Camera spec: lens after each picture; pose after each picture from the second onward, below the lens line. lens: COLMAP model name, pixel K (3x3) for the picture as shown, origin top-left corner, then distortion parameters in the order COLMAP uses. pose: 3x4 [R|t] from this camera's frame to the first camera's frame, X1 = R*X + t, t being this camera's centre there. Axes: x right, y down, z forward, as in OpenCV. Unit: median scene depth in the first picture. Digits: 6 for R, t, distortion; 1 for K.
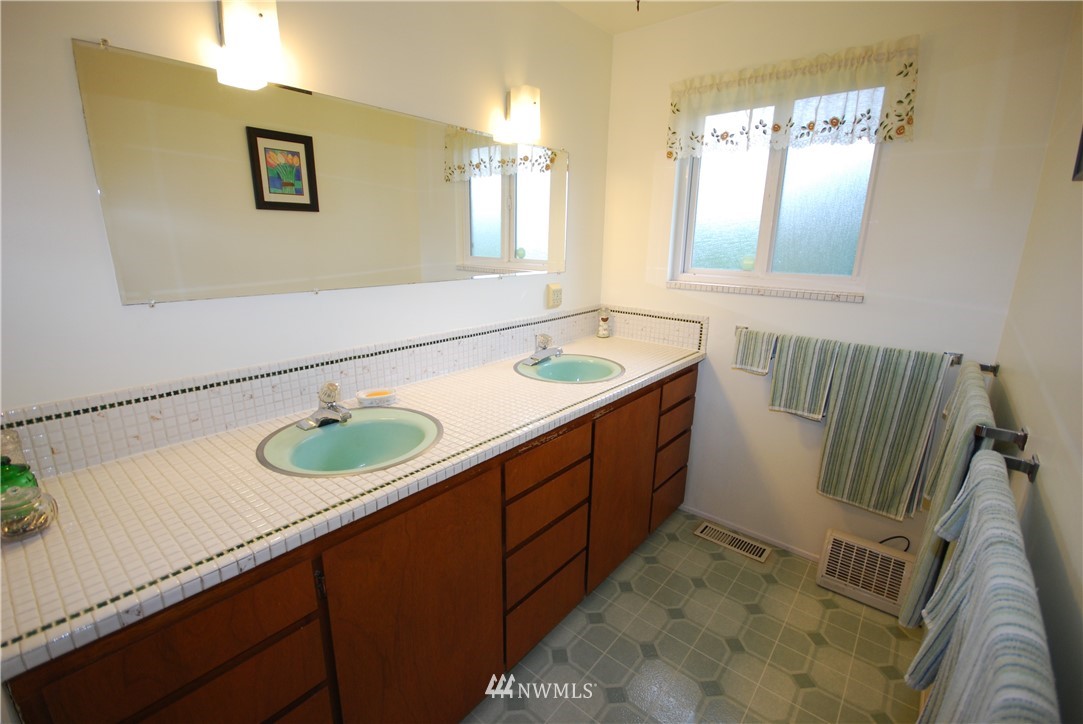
lens RADIAL K [[474.4, 0, 539.0], [0, 474.4, 363.7], [0, 0, 1]] dist [-0.008867, -0.000094]
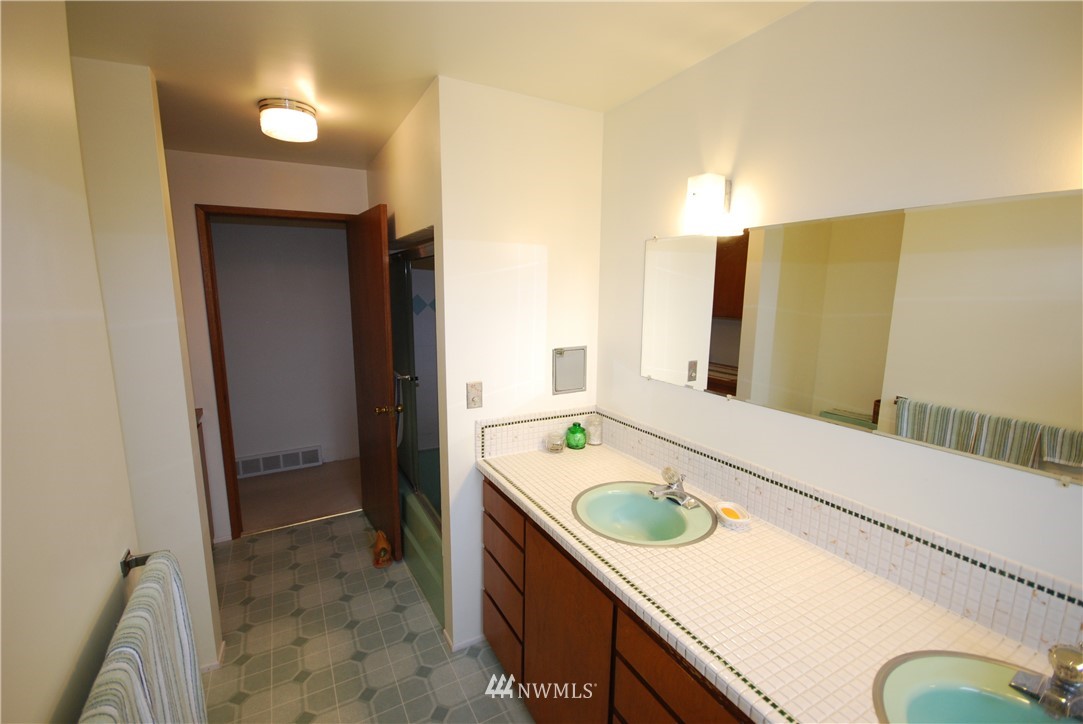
lens RADIAL K [[474.4, 0, 539.0], [0, 474.4, 363.7], [0, 0, 1]] dist [-0.008867, -0.000094]
pose [[-0.371871, 0.136310, -0.918222, 0.672739], [-0.243109, 0.940335, 0.238050, -0.368081], [0.895885, 0.311752, -0.316545, 0.885815]]
